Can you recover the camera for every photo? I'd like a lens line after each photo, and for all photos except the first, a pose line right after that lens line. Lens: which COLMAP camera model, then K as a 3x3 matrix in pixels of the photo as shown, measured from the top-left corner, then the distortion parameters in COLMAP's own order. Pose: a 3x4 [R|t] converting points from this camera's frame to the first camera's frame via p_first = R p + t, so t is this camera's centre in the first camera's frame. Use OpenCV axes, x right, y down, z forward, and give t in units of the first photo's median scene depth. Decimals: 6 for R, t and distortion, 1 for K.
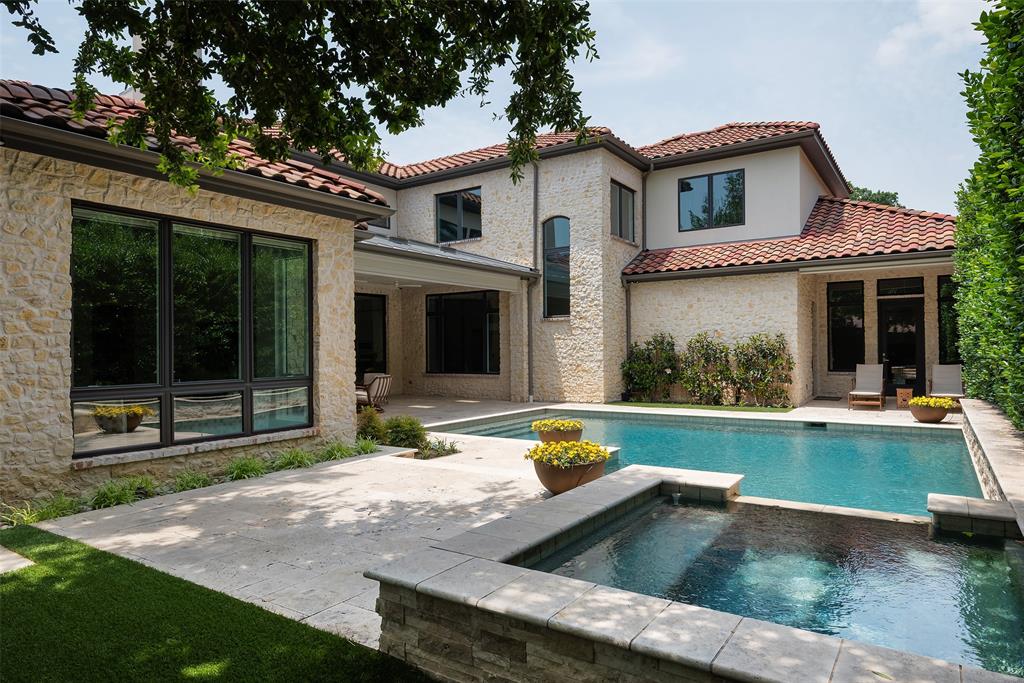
lens RADIAL K [[563.9, 0, 512.0], [0, 563.9, 341.5], [0, 0, 1]] dist [-0.016062, -0.001599]
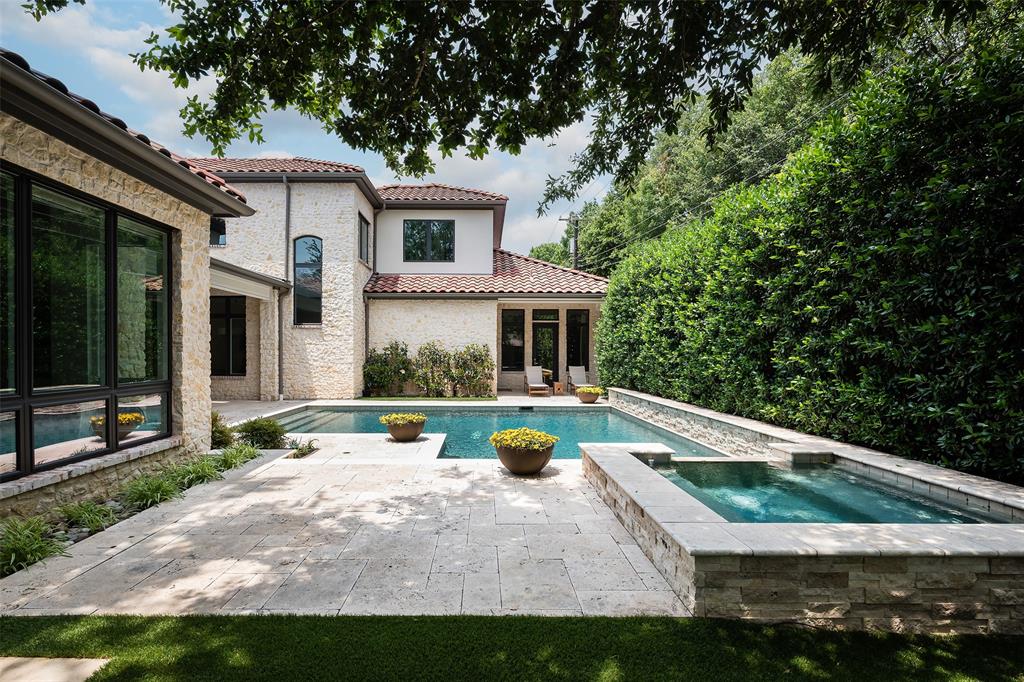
lens RADIAL K [[453.6, 0, 481.8], [0, 453.6, 352.4], [0, 0, 1]] dist [0.027347, -0.018816]
pose [[0.863268, 0.013766, 0.504558, -0.096245], [-0.018982, 0.999806, 0.005198, 0.001241], [-0.504388, -0.014065, 0.863362, 0.036868]]
